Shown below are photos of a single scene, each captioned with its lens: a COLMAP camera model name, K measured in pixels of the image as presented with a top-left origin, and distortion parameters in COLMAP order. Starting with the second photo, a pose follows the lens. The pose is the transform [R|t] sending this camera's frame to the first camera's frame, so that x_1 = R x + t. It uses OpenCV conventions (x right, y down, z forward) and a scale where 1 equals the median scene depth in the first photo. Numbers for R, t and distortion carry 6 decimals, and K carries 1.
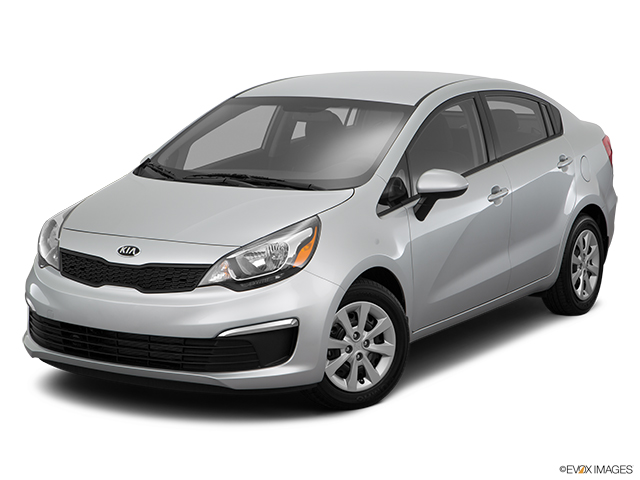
lens RADIAL K [[1458.0, 0, 320.0], [0, 1458.0, 240.0], [0, 0, 1]] dist [0.344648, -0.113021]
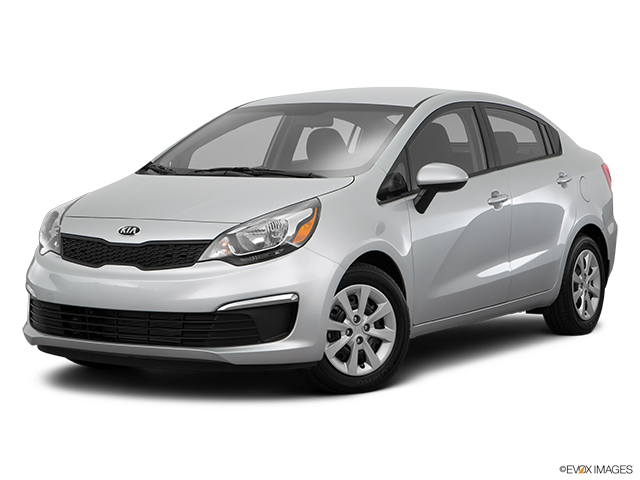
lens RADIAL K [[1458.0, 0, 320.0], [0, 1458.0, 240.0], [0, 0, 1]] dist [0.344648, -0.113021]
pose [[0.999997, -0.000045, -0.002567, 0.002495], [-0.000181, 0.996120, -0.088010, 0.100019], [0.002561, 0.088010, 0.996116, 0.001248]]
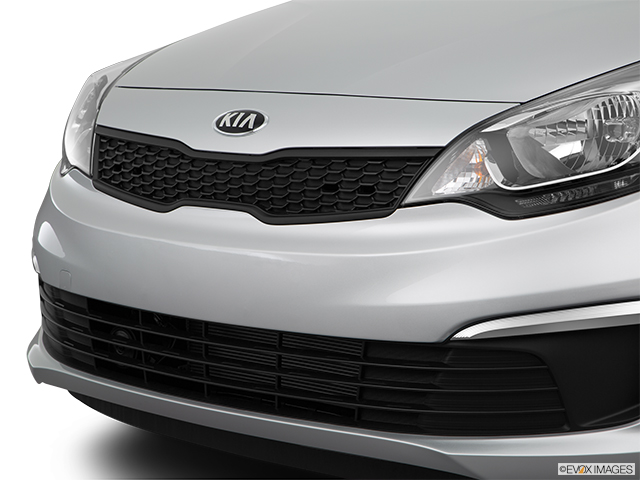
lens RADIAL K [[1705.6, 0, 320.0], [0, 1705.6, 240.0], [0, 0, 1]] dist [0.298654, -0.042479]
pose [[0.983047, 0.019732, -0.182291, -0.023168], [-0.024473, 0.999417, -0.023798, 0.049231], [0.181715, 0.027856, 0.982957, 0.536482]]
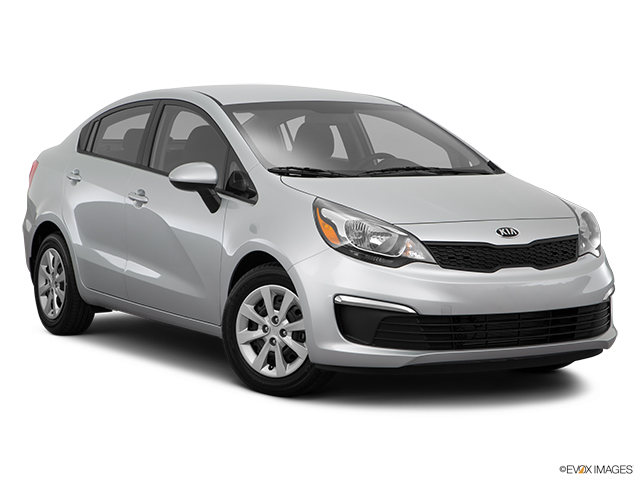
lens RADIAL K [[1458.0, 0, 320.0], [0, 1458.0, 240.0], [0, 0, 1]] dist [0.344648, -0.113021]
pose [[0.453827, -0.061313, 0.888978, -1.040975], [0.137037, 0.990565, -0.001638, -0.002938], [-0.880489, 0.122566, 0.457948, 0.648345]]
